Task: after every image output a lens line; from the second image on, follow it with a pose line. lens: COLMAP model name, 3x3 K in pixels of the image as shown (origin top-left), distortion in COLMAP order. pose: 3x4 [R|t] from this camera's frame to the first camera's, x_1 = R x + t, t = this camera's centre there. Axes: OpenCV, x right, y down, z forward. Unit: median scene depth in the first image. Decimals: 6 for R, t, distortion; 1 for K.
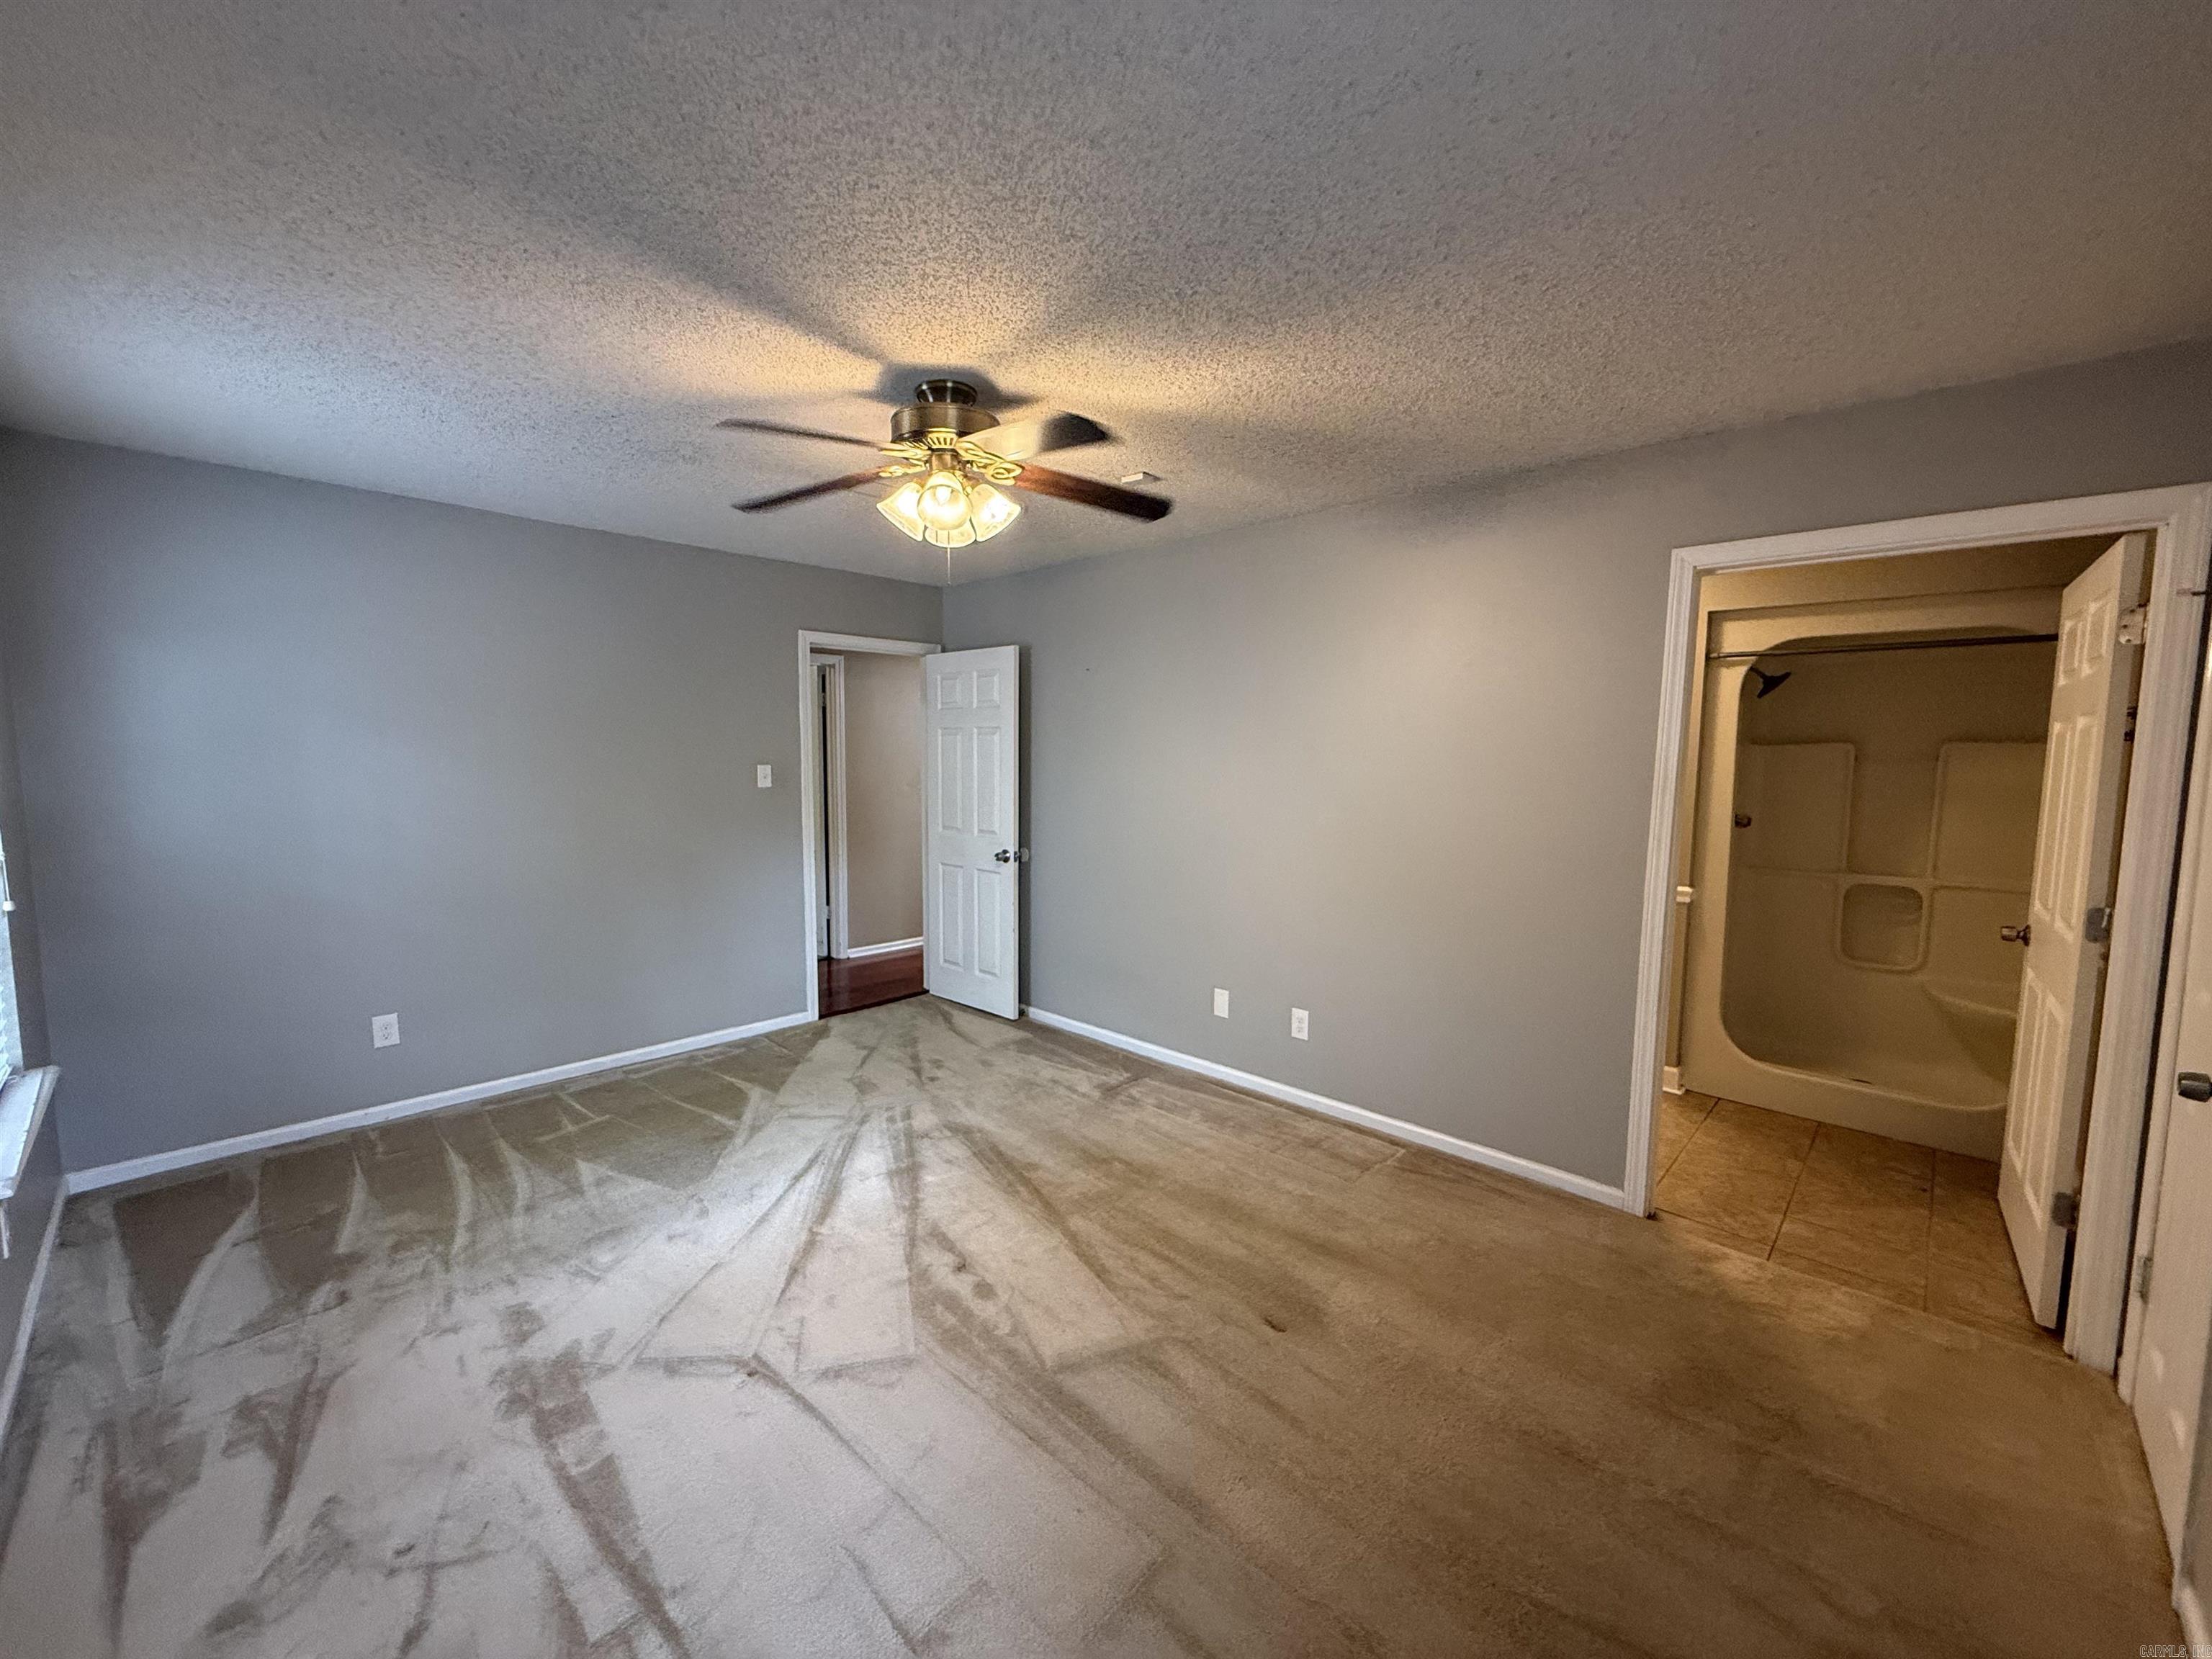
lens RADIAL K [[885.2, 0, 1108.3], [0, 885.2, 834.7], [0, 0, 1]] dist [0.000025, -0.000168]
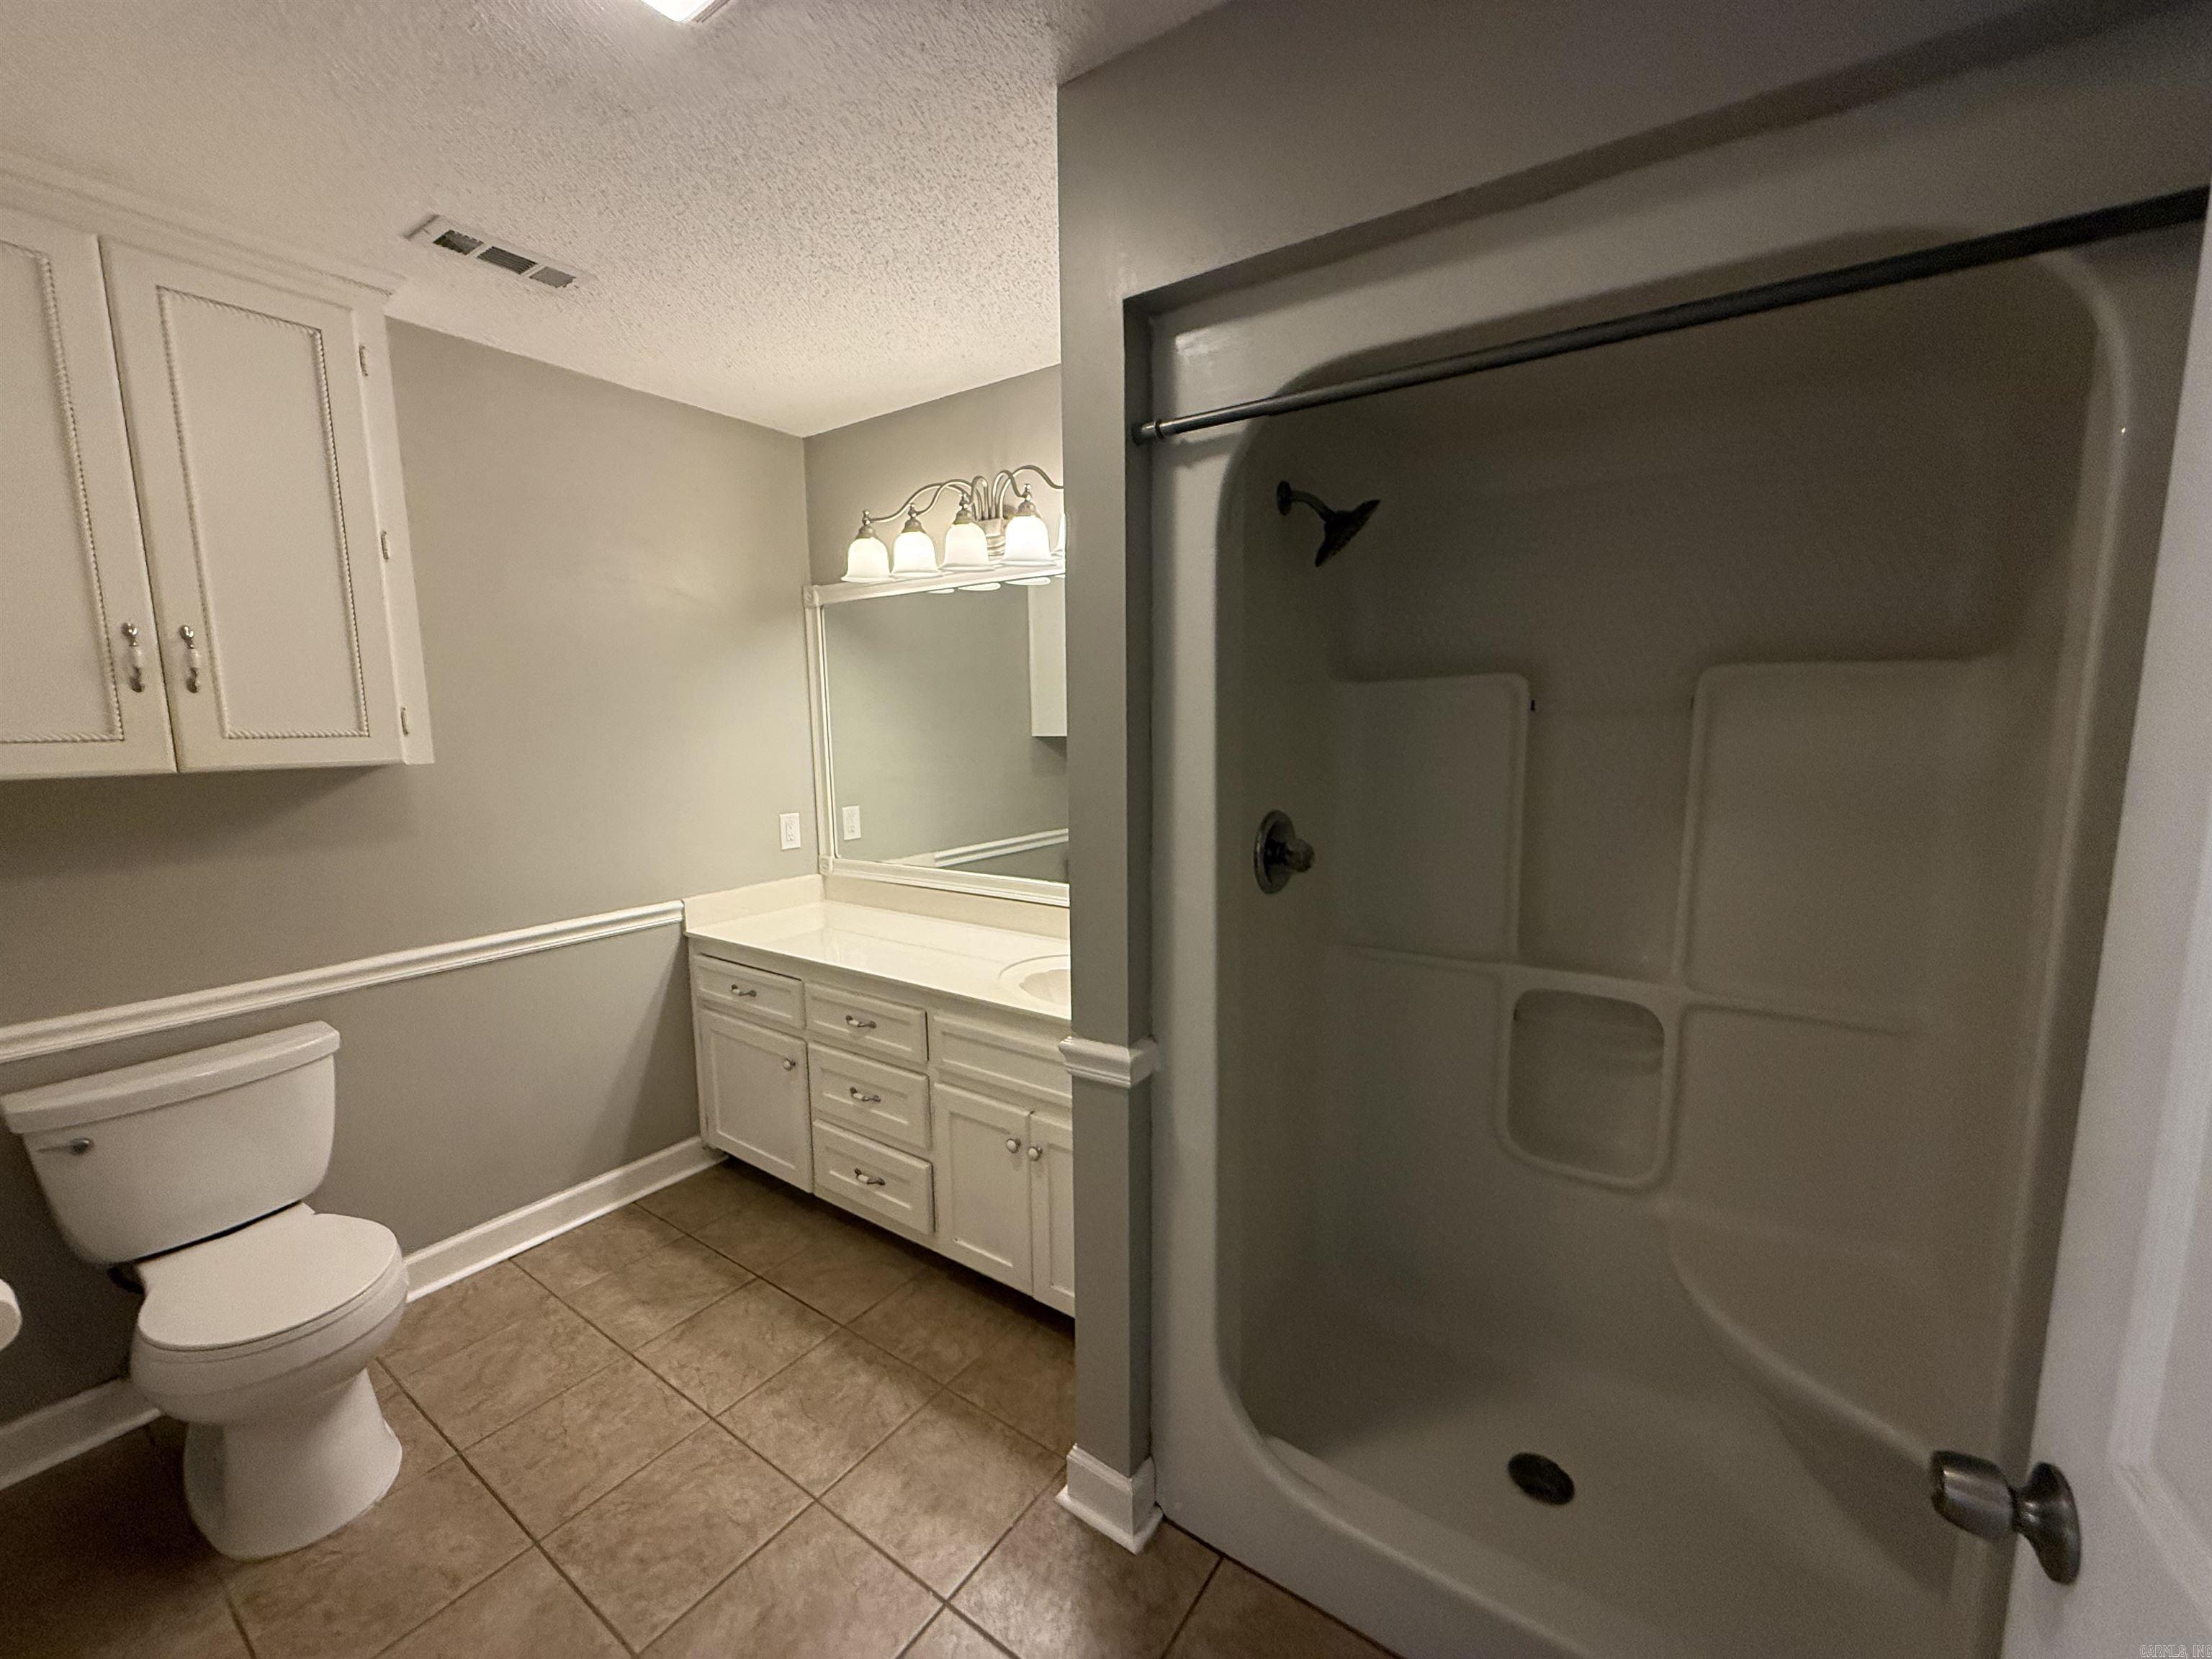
lens RADIAL K [[885.2, 0, 1104.2], [0, 885.2, 827.6], [0, 0, 1]] dist [0.000025, -0.000168]
pose [[0.986621, -0.033745, 0.159498, 0.587181], [0.028555, 0.998989, 0.034721, -0.049486], [-0.160509, -0.029702, 0.986587, 0.622817]]
